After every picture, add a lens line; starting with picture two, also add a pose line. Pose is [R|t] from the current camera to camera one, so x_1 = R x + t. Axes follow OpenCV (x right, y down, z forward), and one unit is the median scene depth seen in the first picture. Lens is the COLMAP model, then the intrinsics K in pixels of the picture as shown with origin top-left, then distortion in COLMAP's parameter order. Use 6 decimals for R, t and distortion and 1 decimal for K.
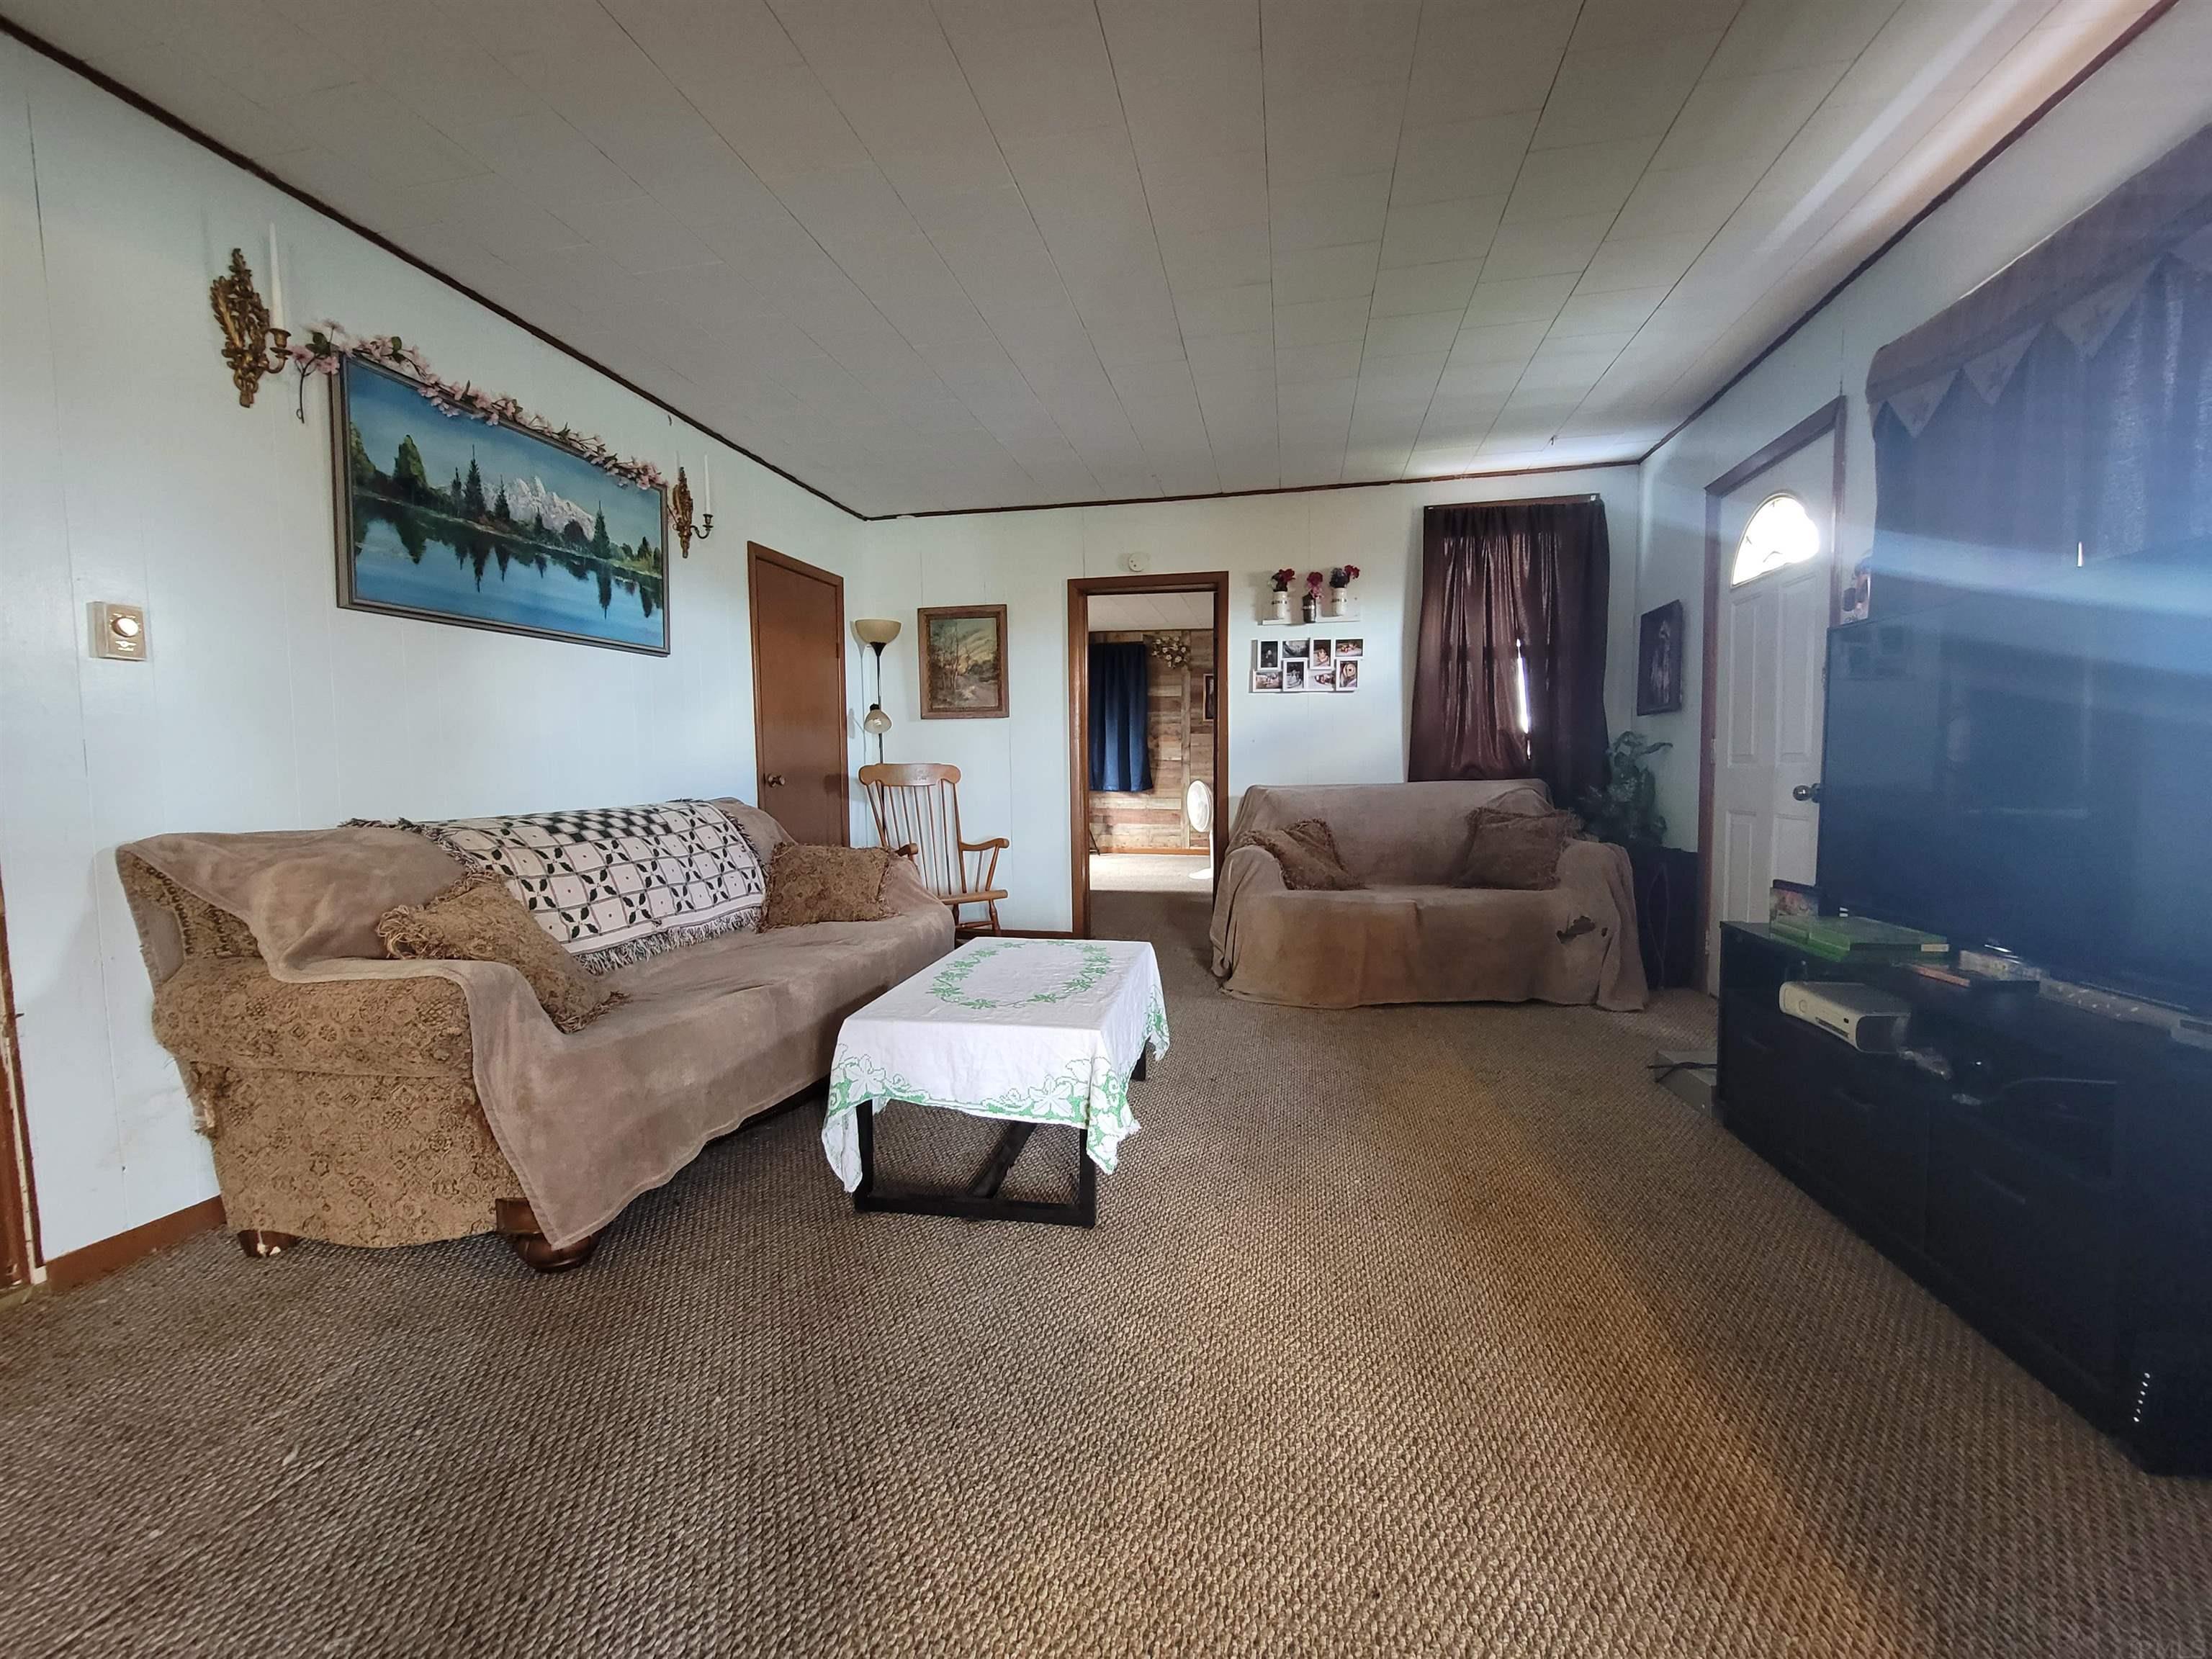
lens RADIAL K [[911.1, 0, 1108.6], [0, 911.1, 820.9], [0, 0, 1]] dist [-0.011790, 0.000038]
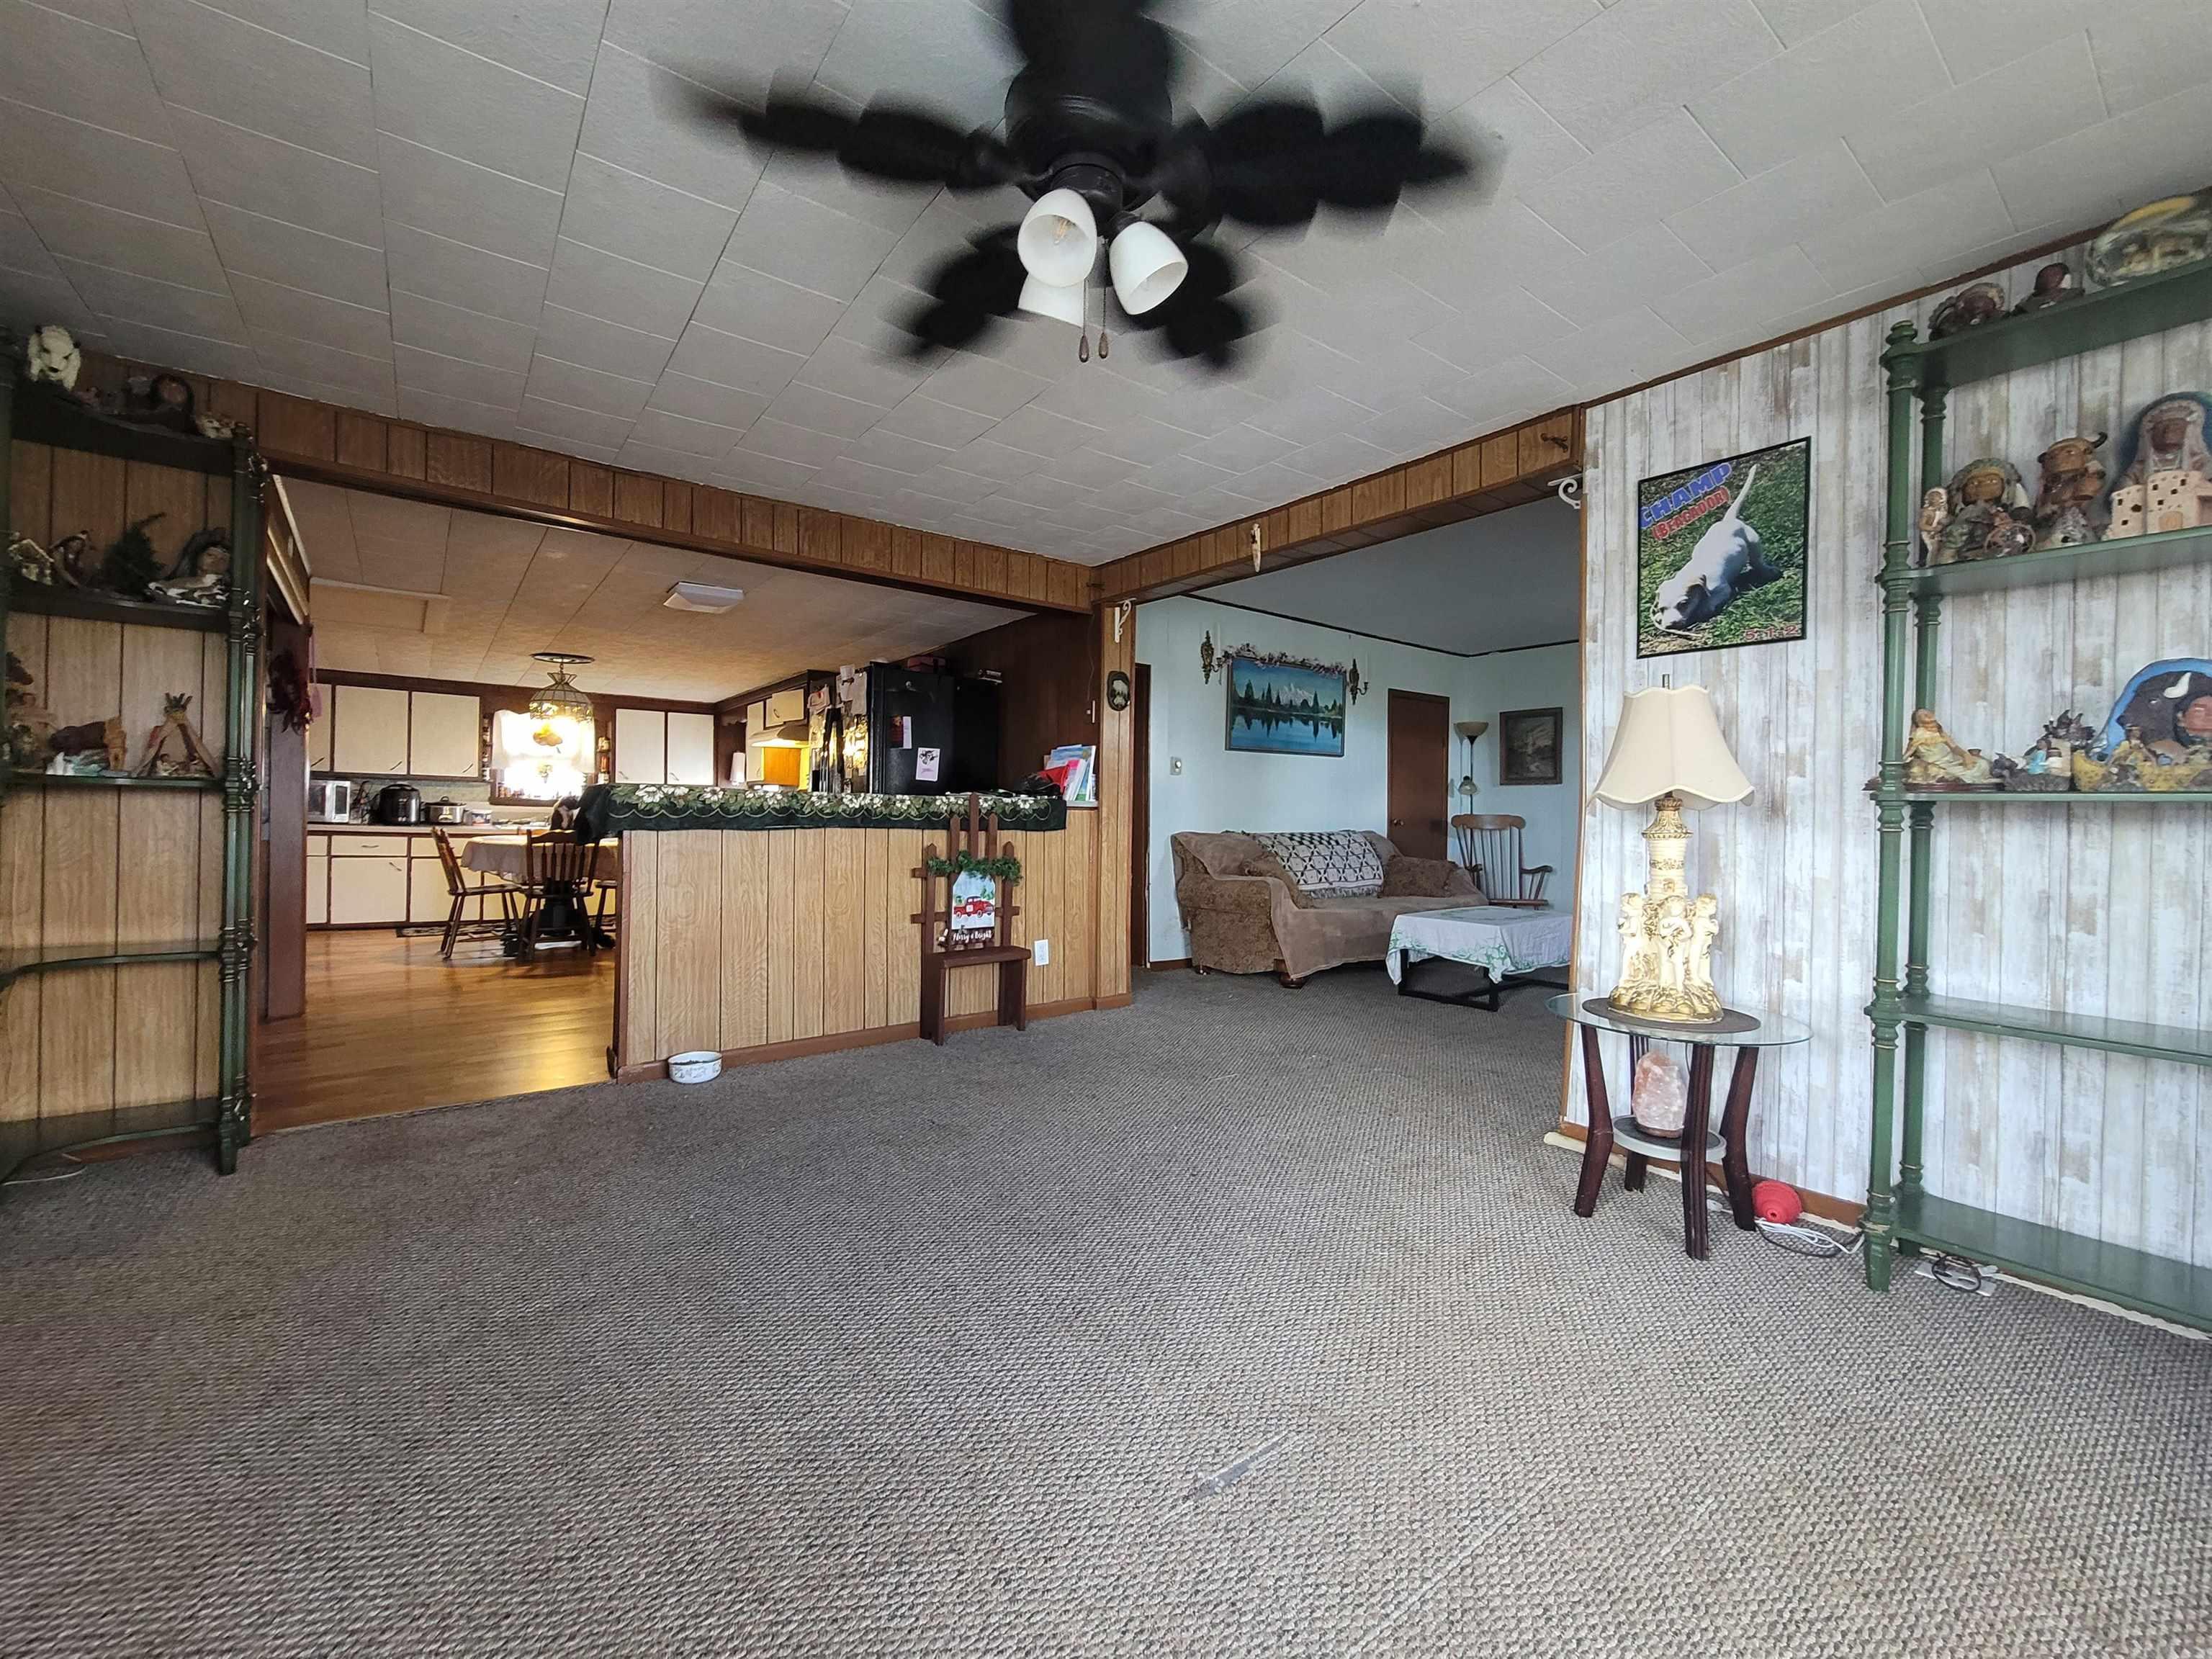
lens RADIAL K [[911.1, 0, 1108.6], [0, 911.1, 820.9], [0, 0, 1]] dist [-0.011790, 0.000038]
pose [[0.759202, 0.025099, -0.650371, 0.476780], [-0.060557, 0.997646, -0.032190, 0.058283], [0.648032, 0.063824, 0.758934, -0.937075]]
